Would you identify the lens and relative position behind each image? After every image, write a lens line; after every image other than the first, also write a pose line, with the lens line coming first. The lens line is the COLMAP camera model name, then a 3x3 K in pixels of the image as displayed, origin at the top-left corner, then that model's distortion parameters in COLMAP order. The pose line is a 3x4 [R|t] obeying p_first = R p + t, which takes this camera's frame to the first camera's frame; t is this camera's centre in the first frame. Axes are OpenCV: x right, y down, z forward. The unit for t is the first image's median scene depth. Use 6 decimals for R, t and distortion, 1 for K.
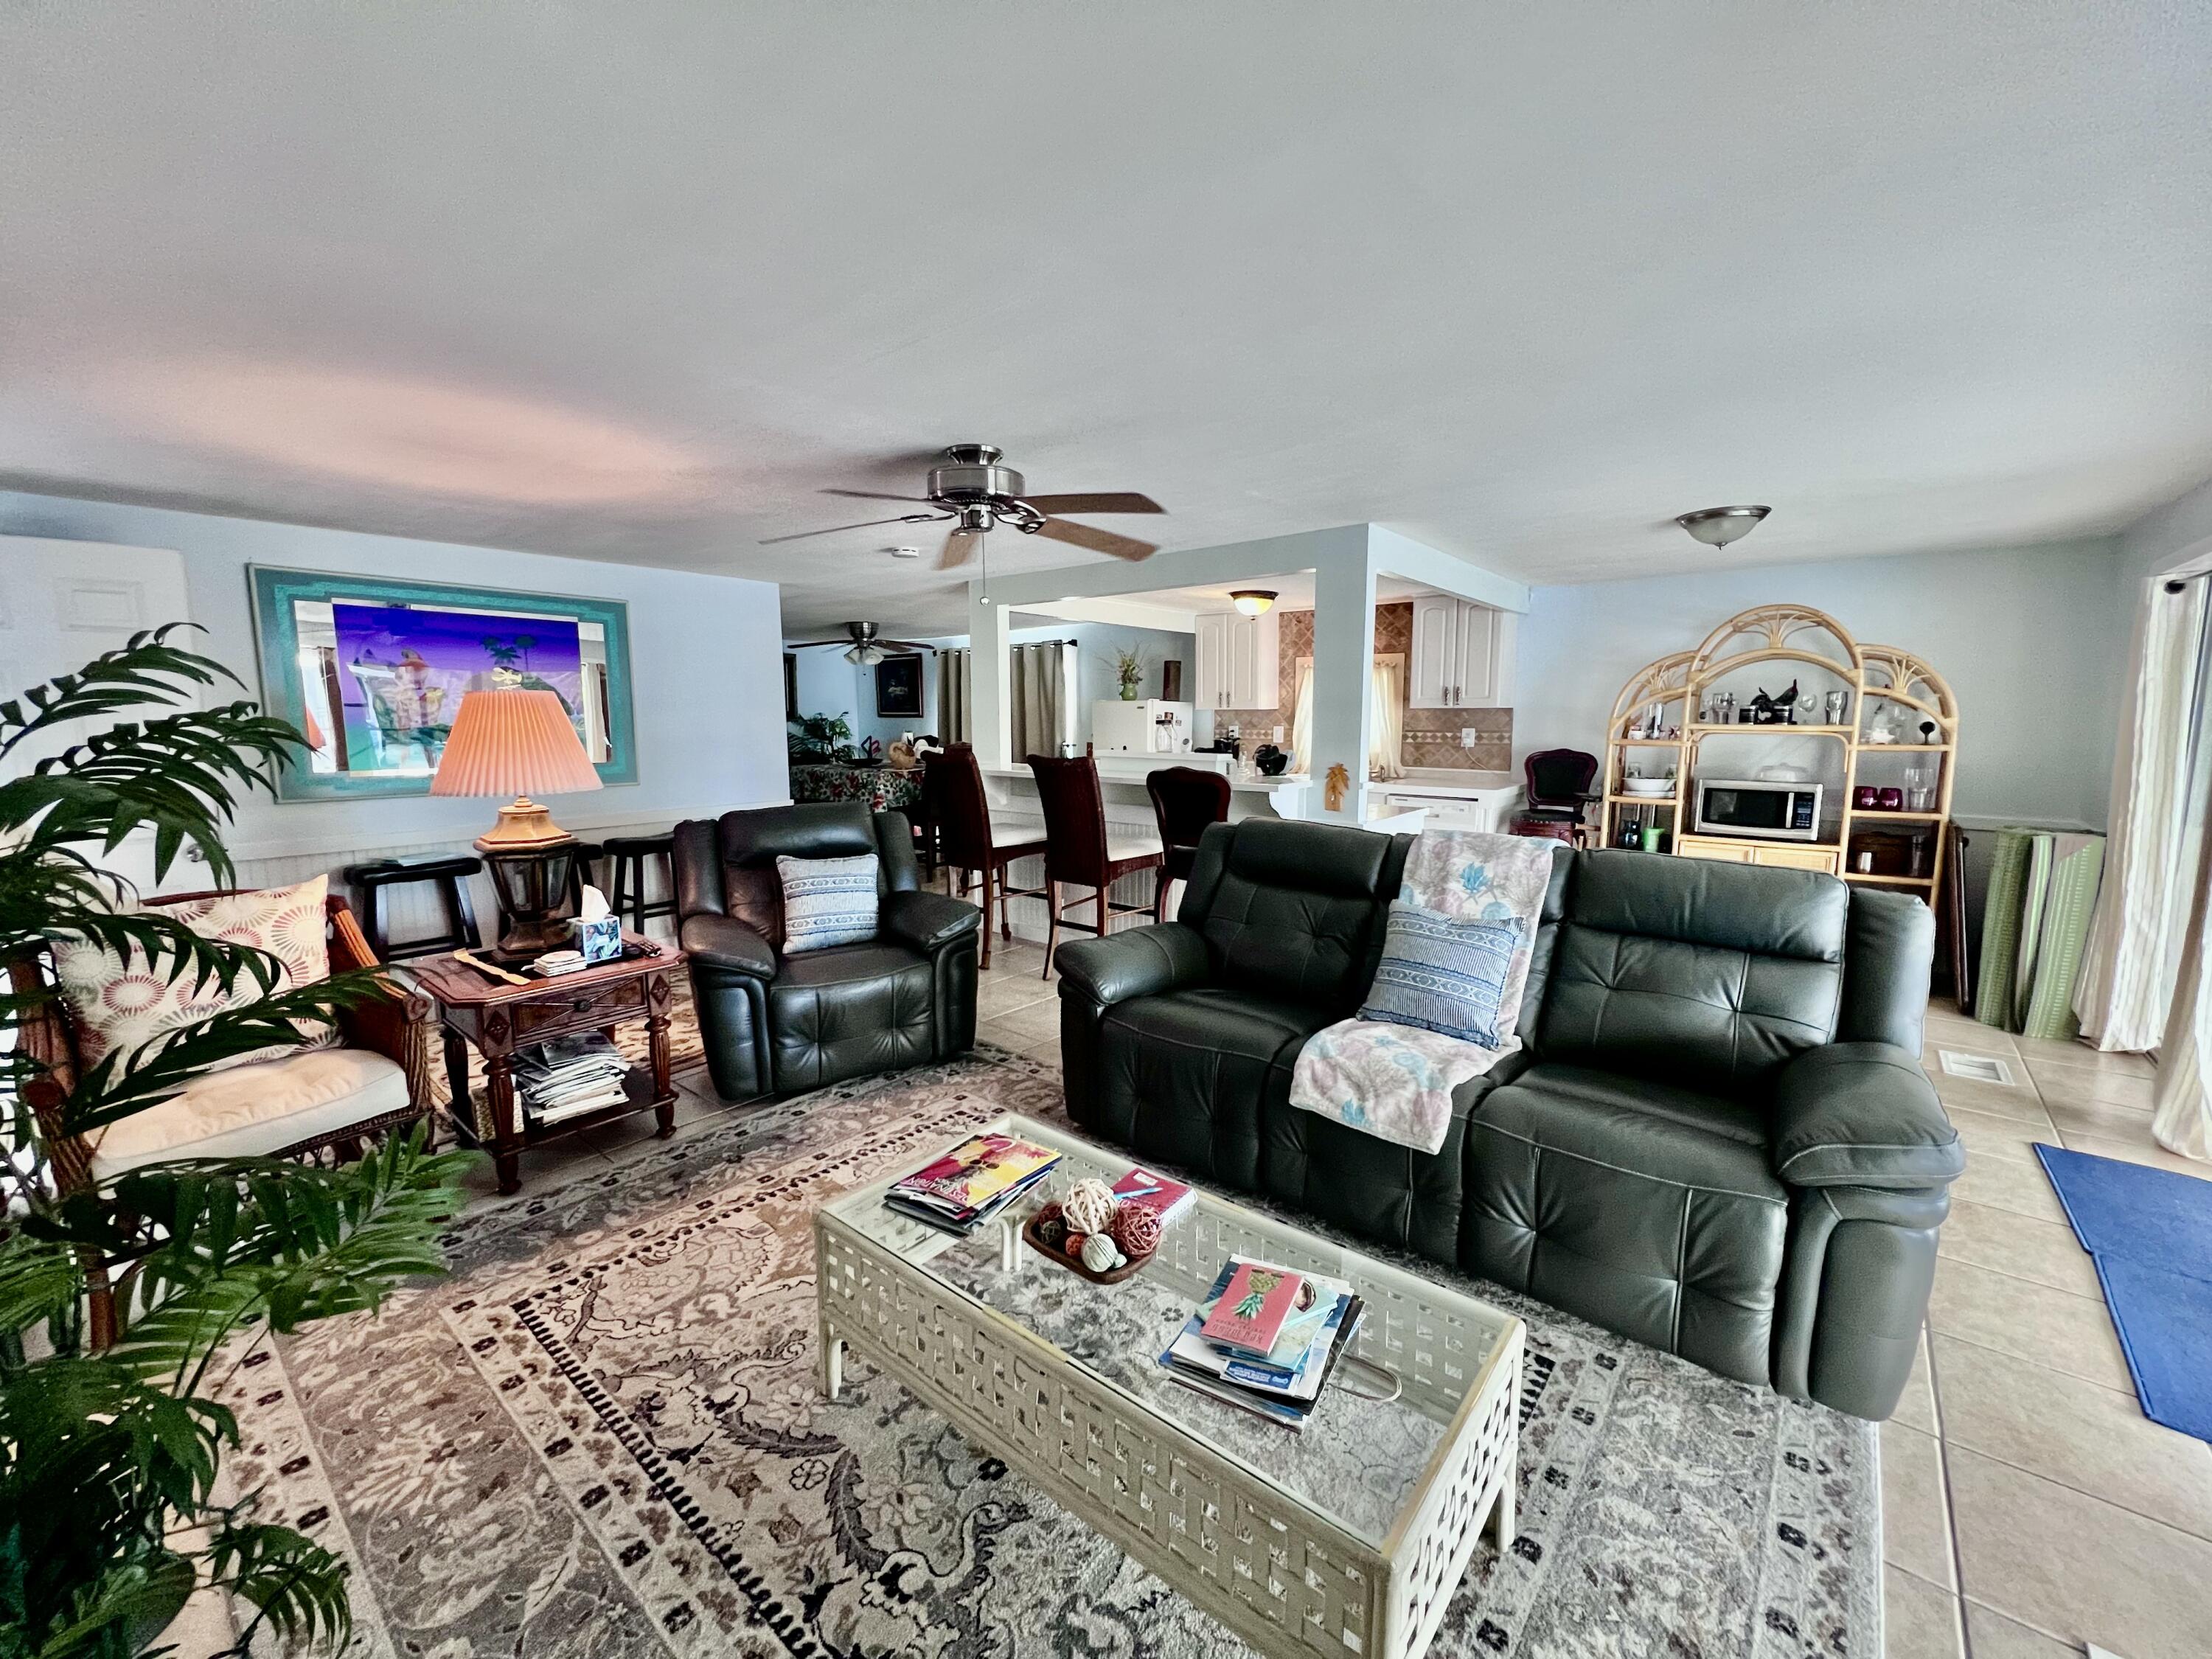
lens RADIAL K [[894.1, 0, 1102.3], [0, 894.1, 830.6], [0, 0, 1]] dist [-0.001393, 0.000075]
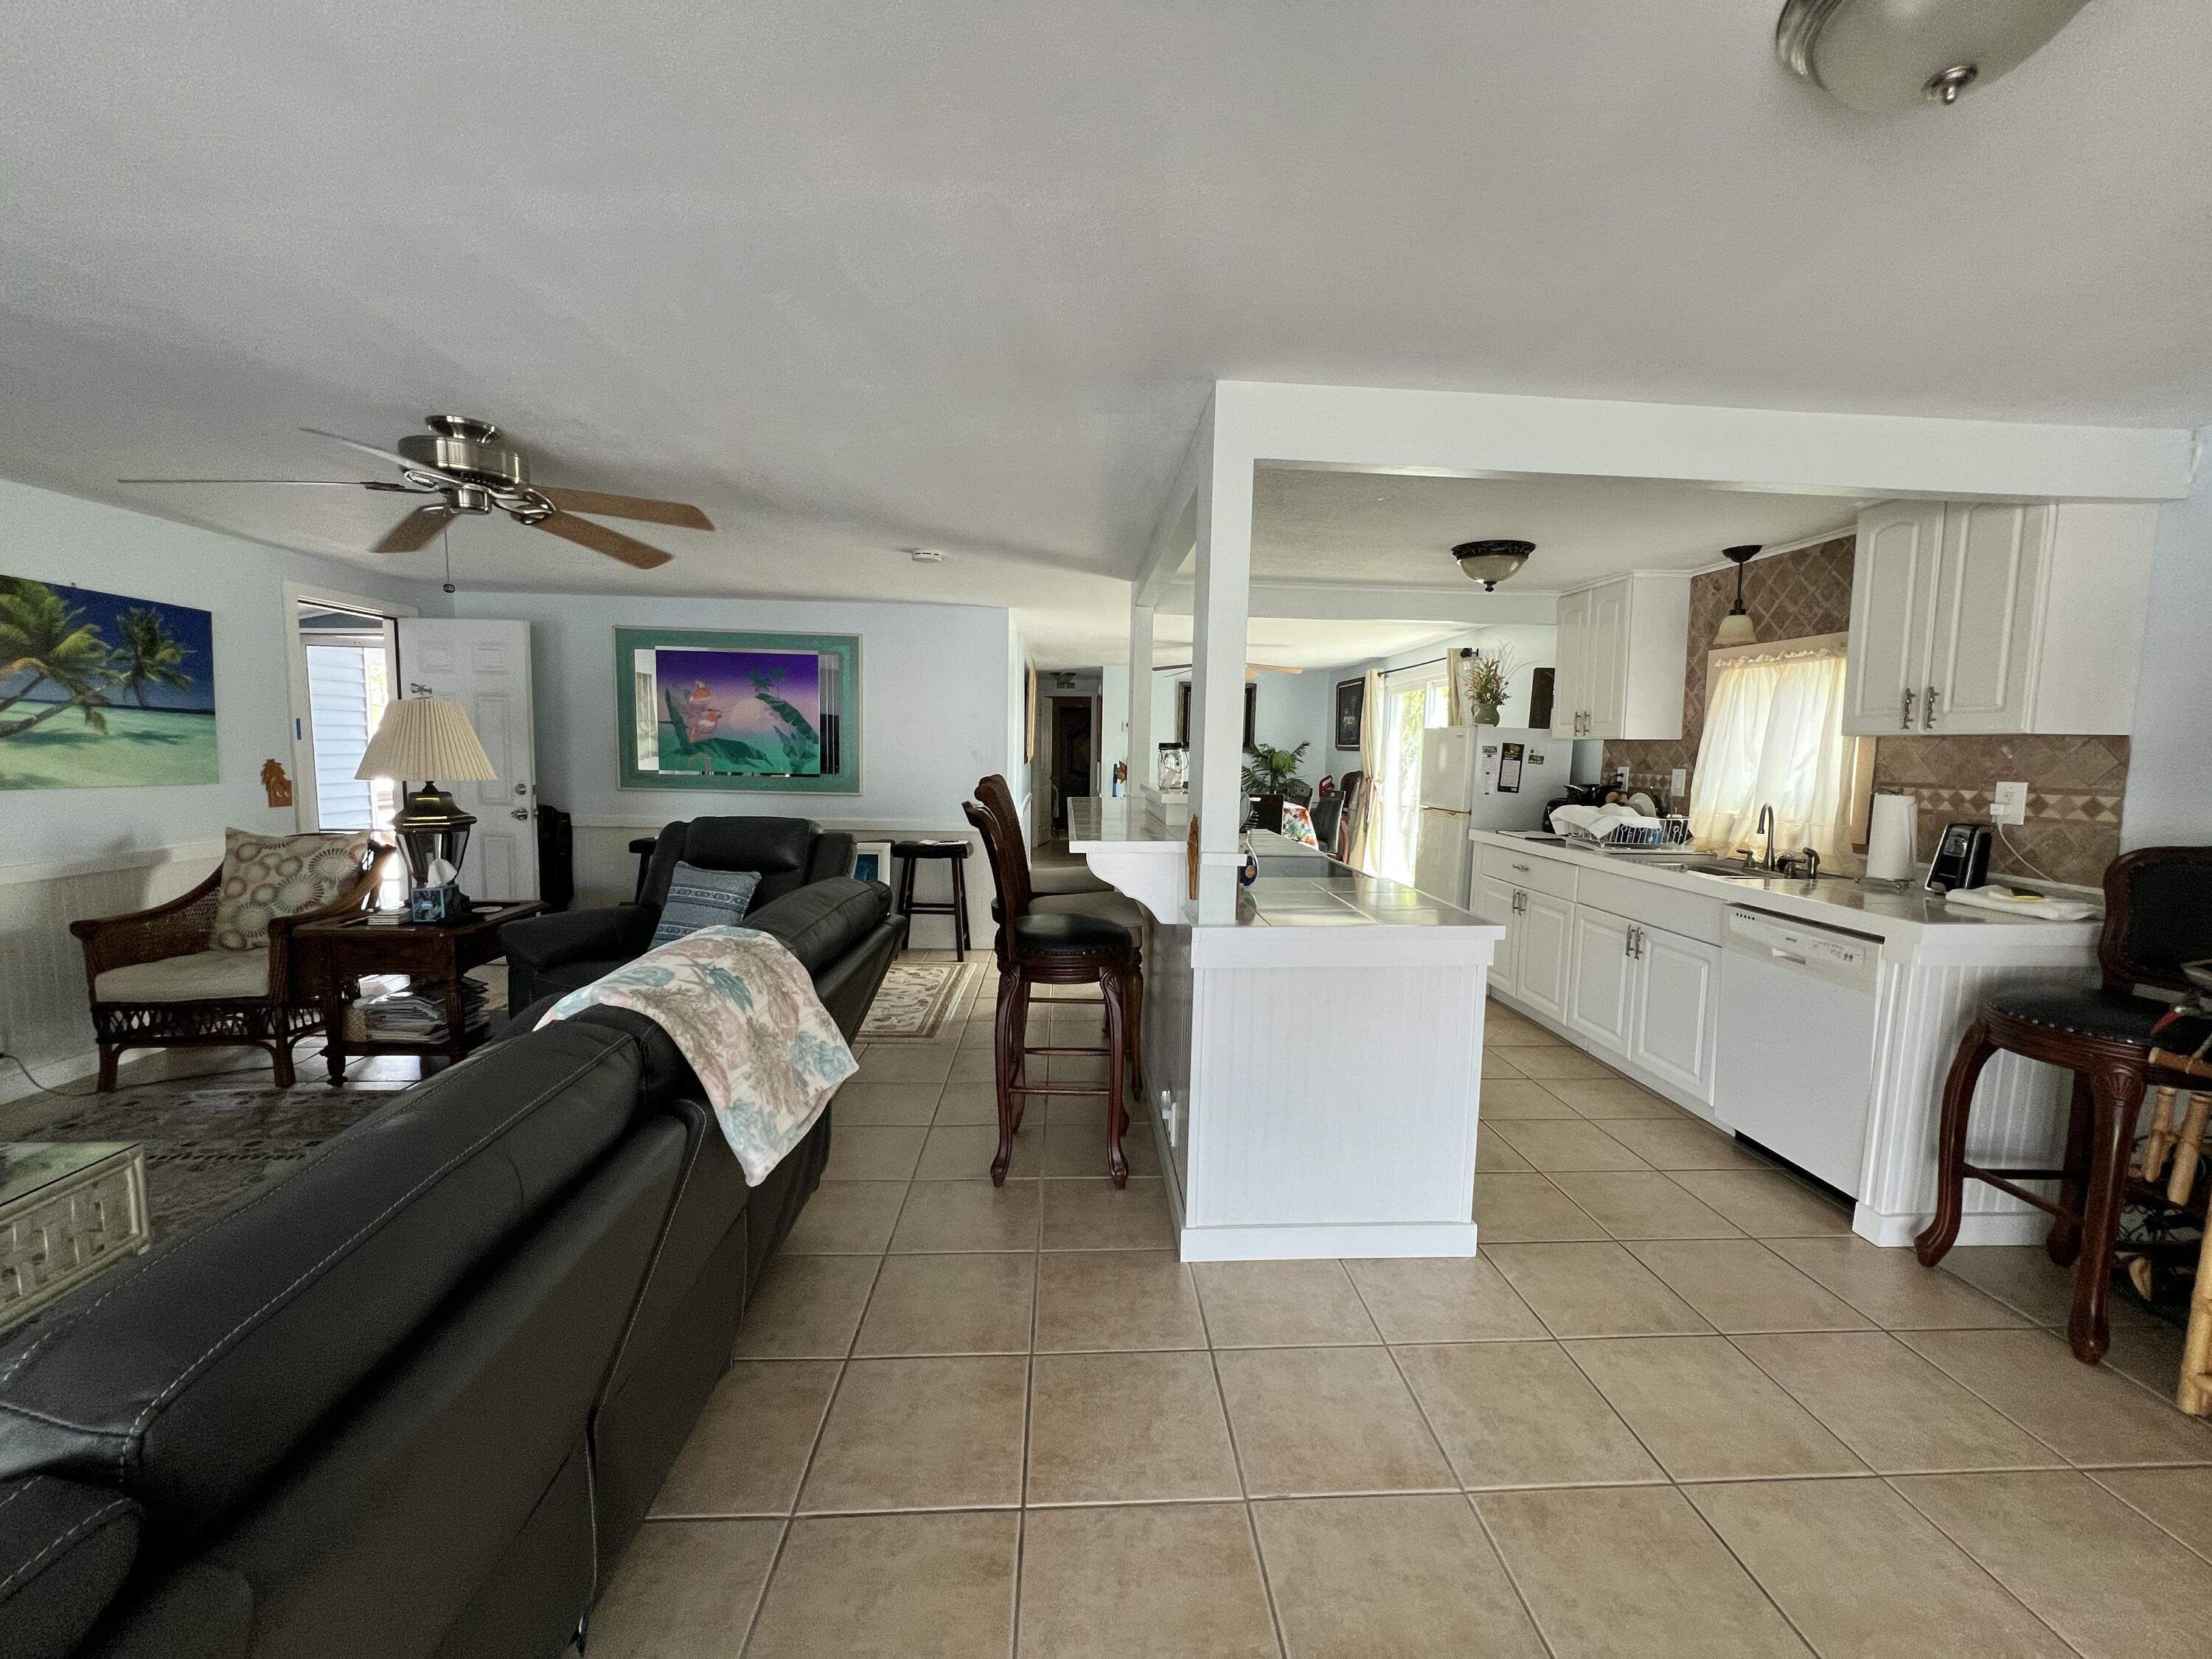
lens RADIAL K [[894.1, 0, 1109.9], [0, 894.1, 831.8], [0, 0, 1]] dist [-0.001393, 0.000075]
pose [[0.683555, 0.084606, -0.724979, 0.441216], [-0.113599, 0.993487, 0.008833, -0.044254], [0.721005, 0.076319, 0.688715, 0.384765]]
